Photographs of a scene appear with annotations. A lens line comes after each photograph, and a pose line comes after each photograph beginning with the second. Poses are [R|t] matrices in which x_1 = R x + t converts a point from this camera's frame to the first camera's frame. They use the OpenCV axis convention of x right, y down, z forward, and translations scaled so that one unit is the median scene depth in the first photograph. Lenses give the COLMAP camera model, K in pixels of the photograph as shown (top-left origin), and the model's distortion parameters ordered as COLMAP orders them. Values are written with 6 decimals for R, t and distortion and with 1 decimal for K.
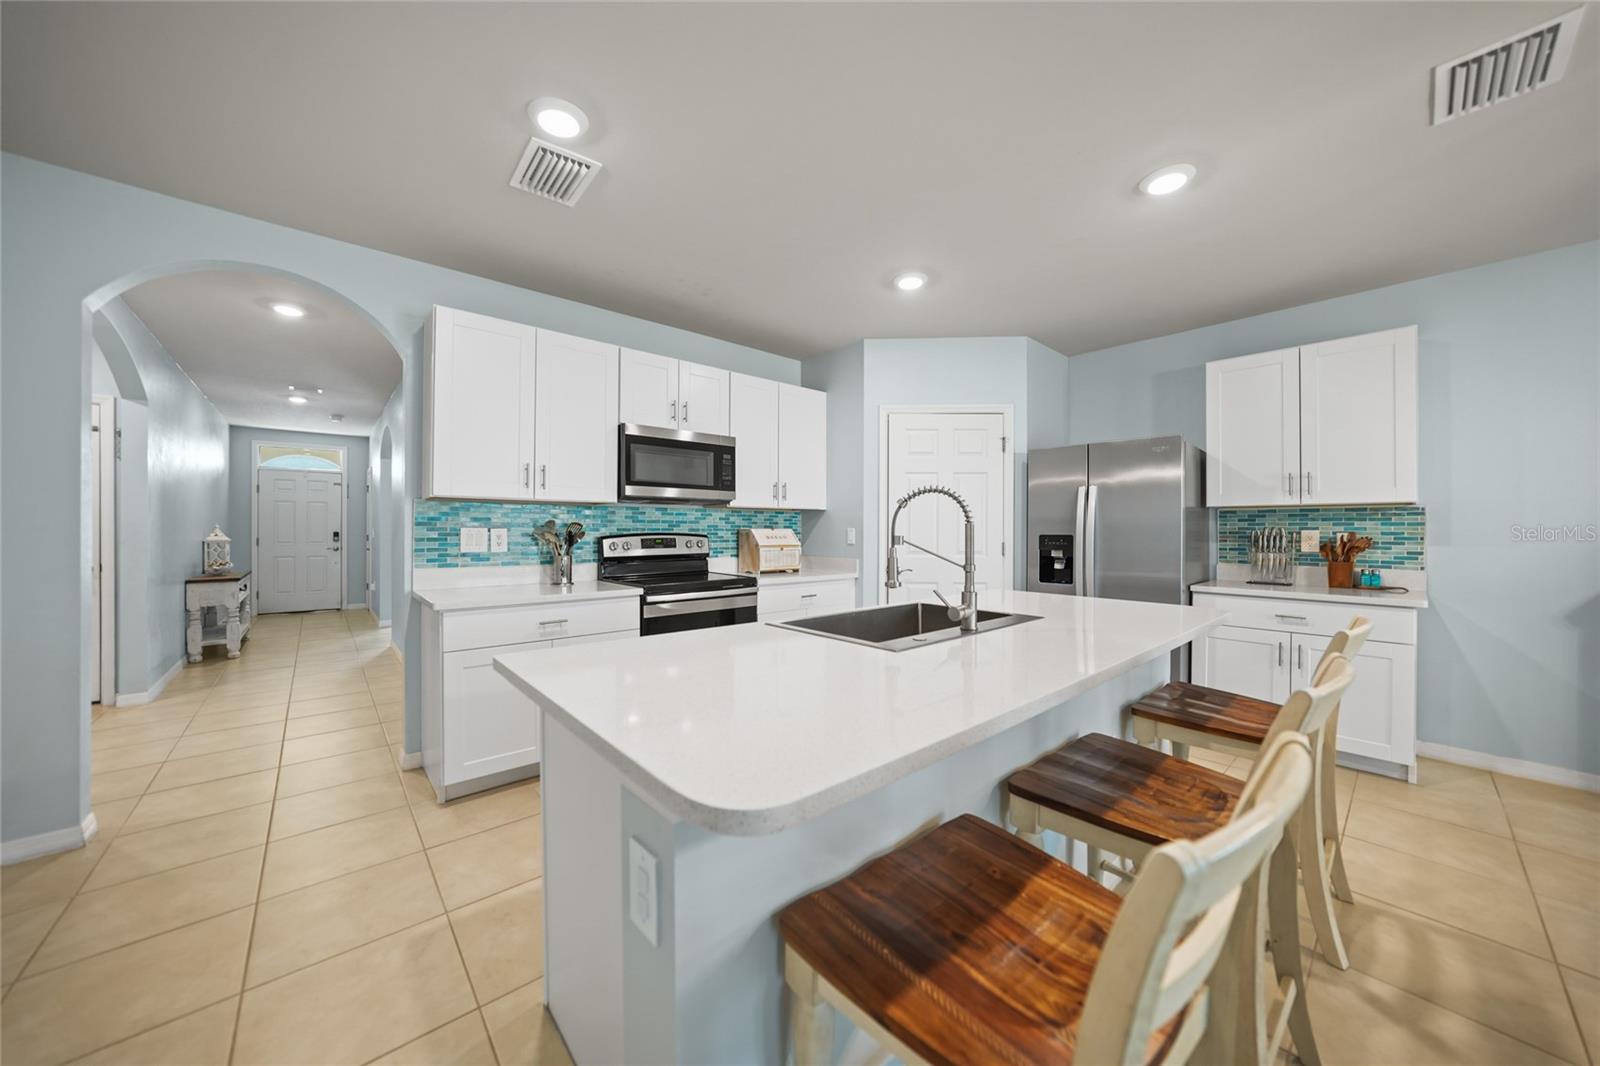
lens RADIAL K [[552.3, 0, 801.6], [0, 552.3, 529.1], [0, 0, 1]] dist [-0.018908, 0.000192]
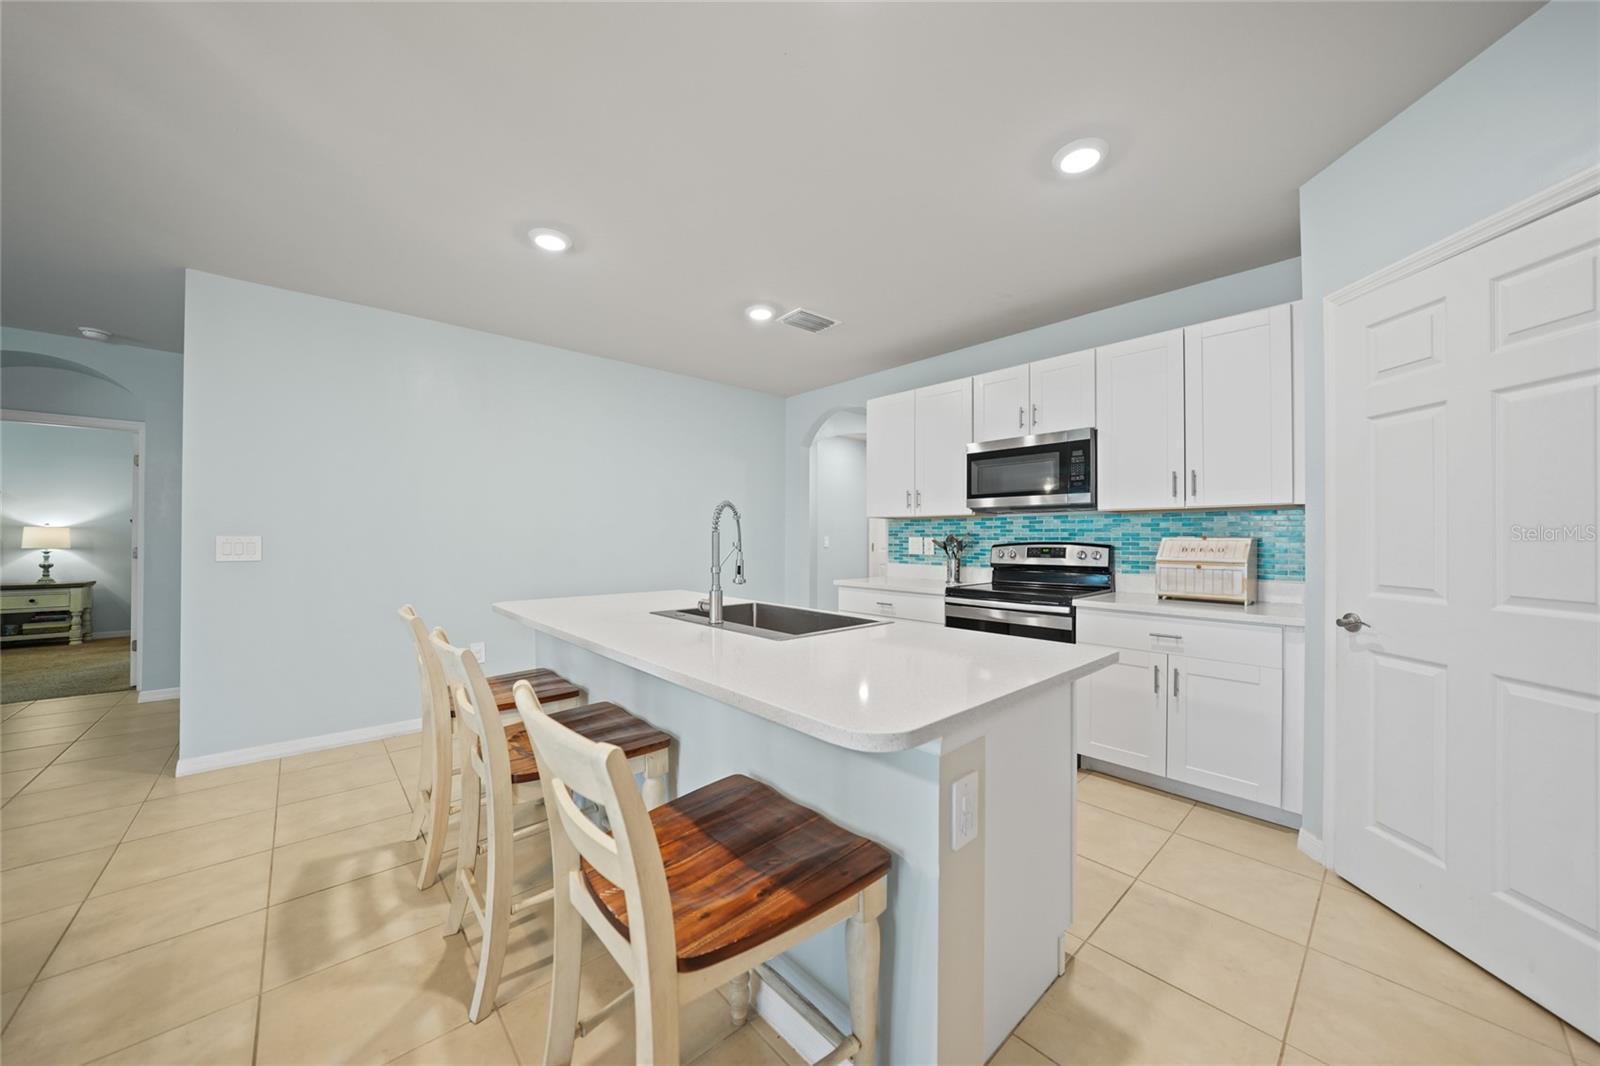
lens RADIAL K [[558.1, 0, 800.0], [0, 558.1, 533.0], [0, 0, 1]] dist [-0.029620, 0.006889]
pose [[0.011943, -0.010000, -0.999879, 0.732335], [-0.001384, 0.999949, -0.010017, 0.001594], [0.999928, 0.001503, 0.011928, 0.573437]]
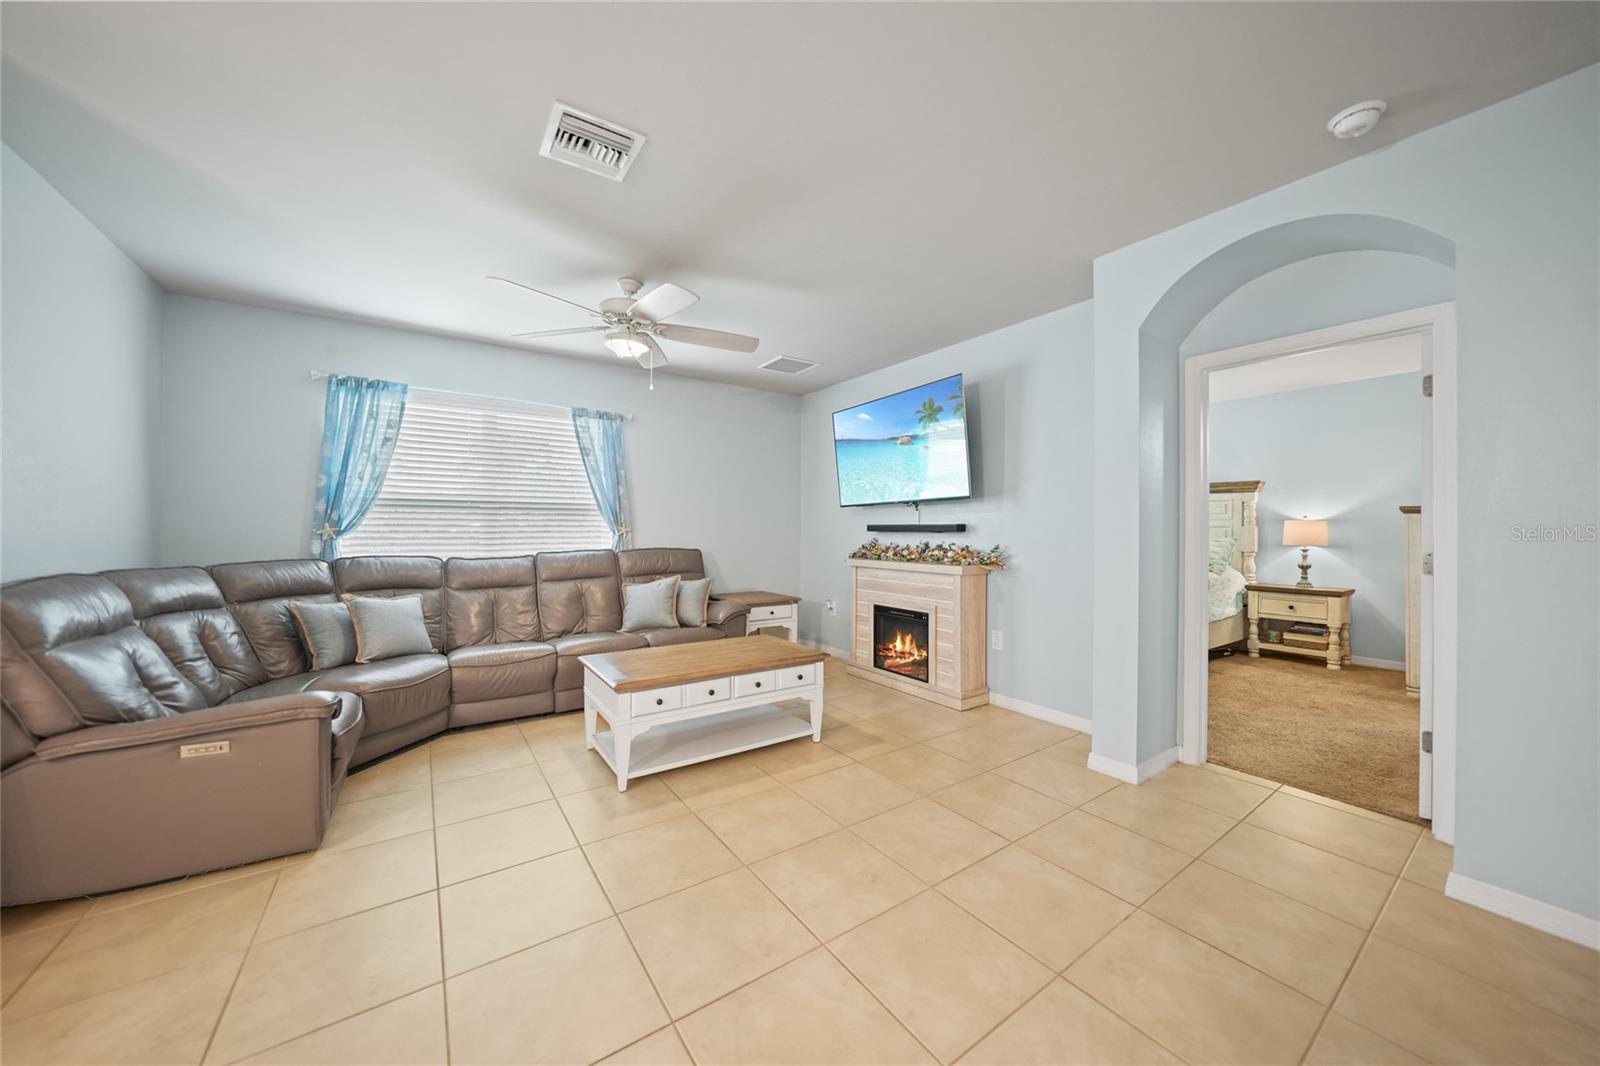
lens RADIAL K [[554.7, 0, 799.2], [0, 554.7, 528.5], [0, 0, 1]] dist [-0.025912, 0.004833]
pose [[-0.992526, -0.006102, 0.121883, 0.139497], [-0.006435, 0.999977, -0.002331, 0.002416], [-0.121866, -0.003098, -0.992542, -0.204903]]
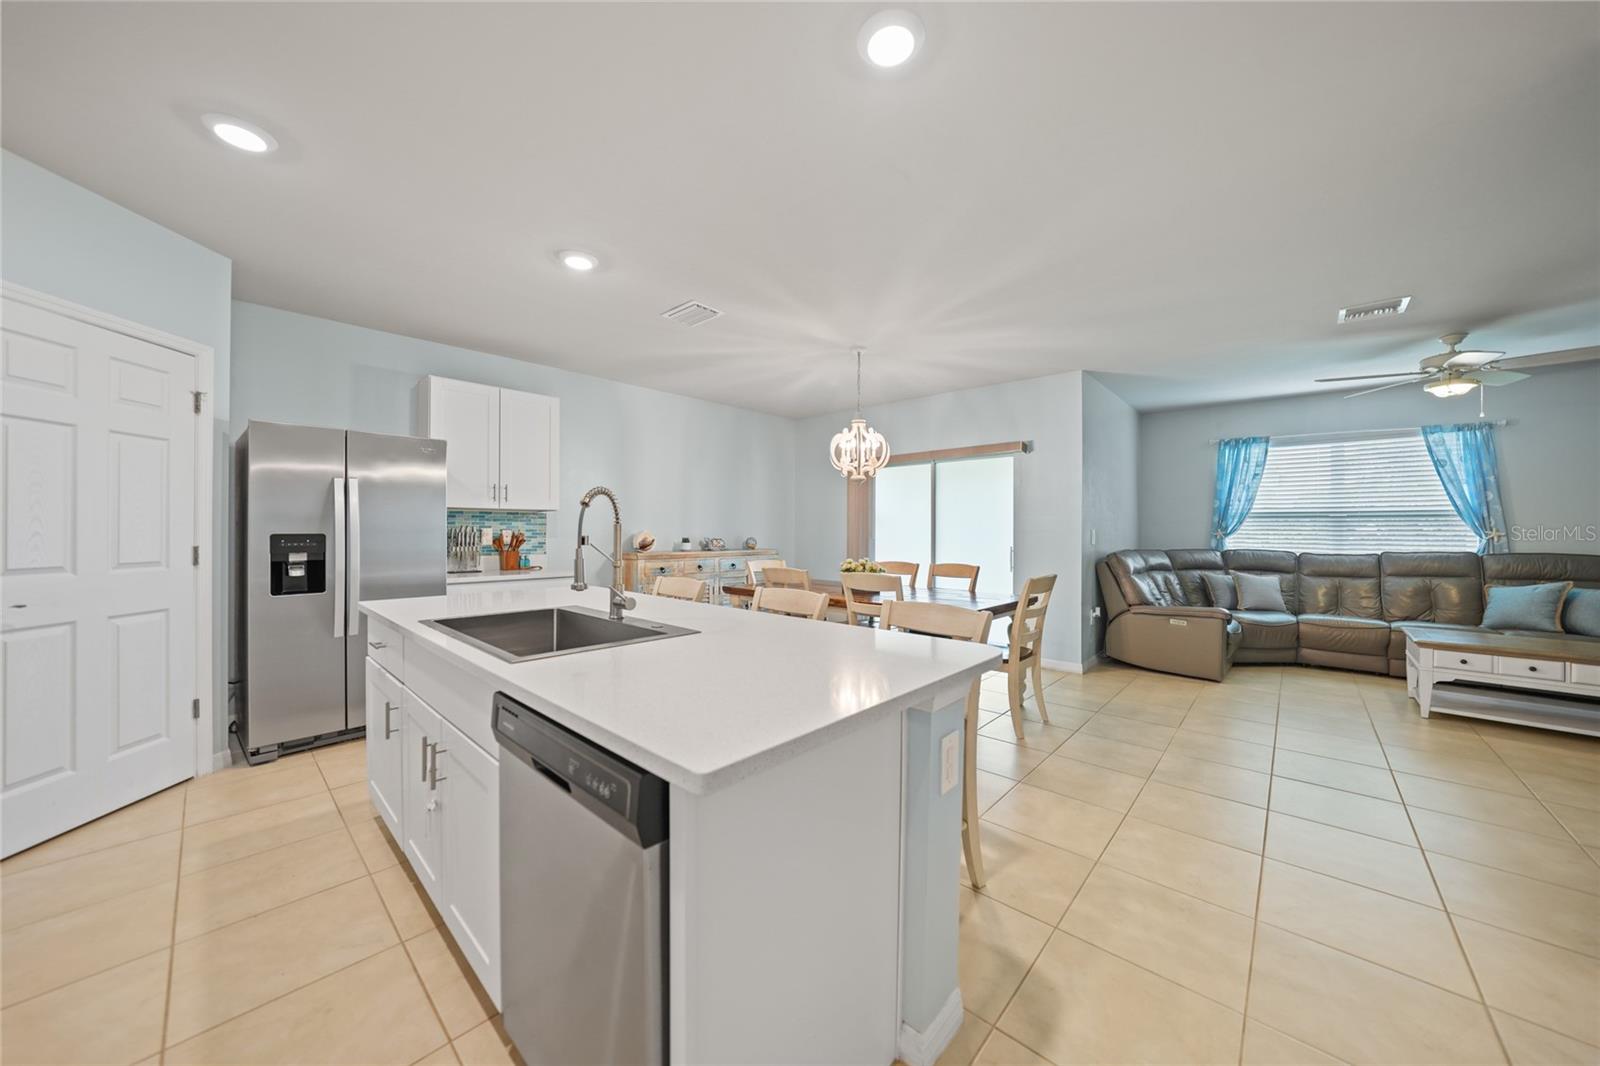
lens RADIAL K [[554.7, 0, 799.2], [0, 554.7, 528.5], [0, 0, 1]] dist [-0.025912, 0.004833]
pose [[-0.103435, -0.001698, 0.994635, -0.421198], [-0.004336, 0.999990, 0.001256, -0.002032], [-0.994627, -0.004183, -0.103442, 0.368715]]
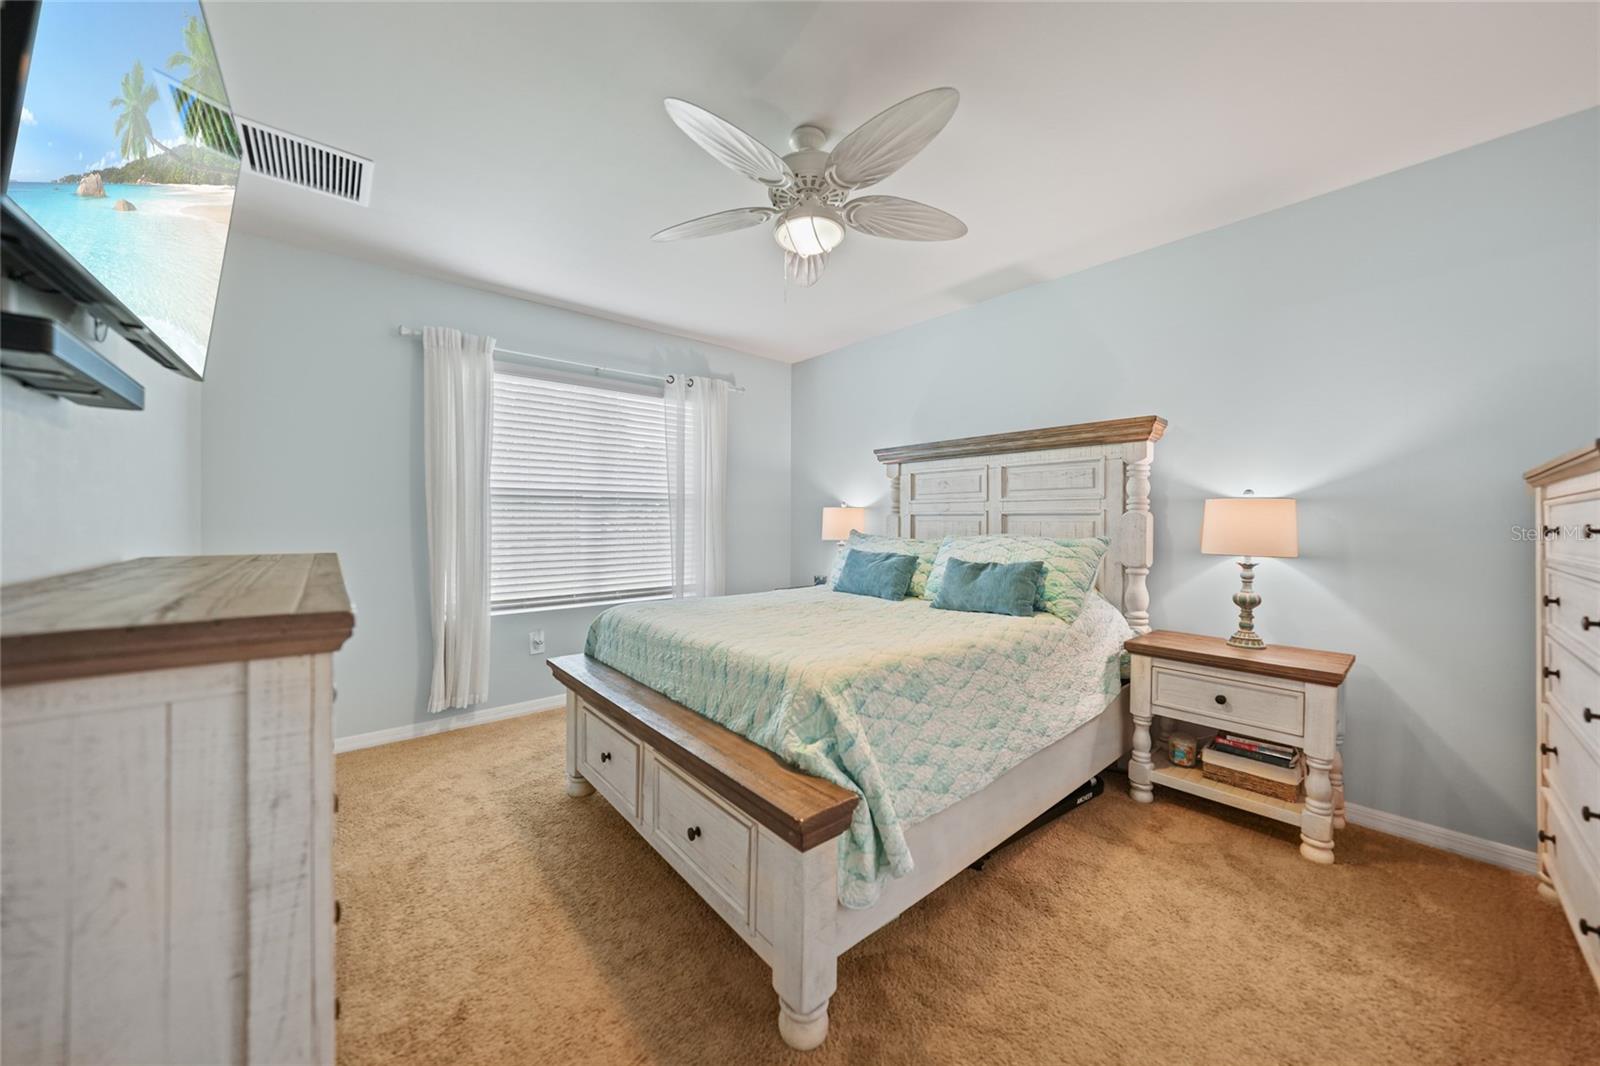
lens RADIAL K [[552.3, 0, 801.6], [0, 552.3, 529.1], [0, 0, 1]] dist [-0.018908, 0.000192]
pose [[-0.999931, -0.002092, 0.011544, -0.503395], [-0.001965, 0.999937, 0.011007, -0.001137], [-0.011566, 0.010983, -0.999873, -1.163971]]
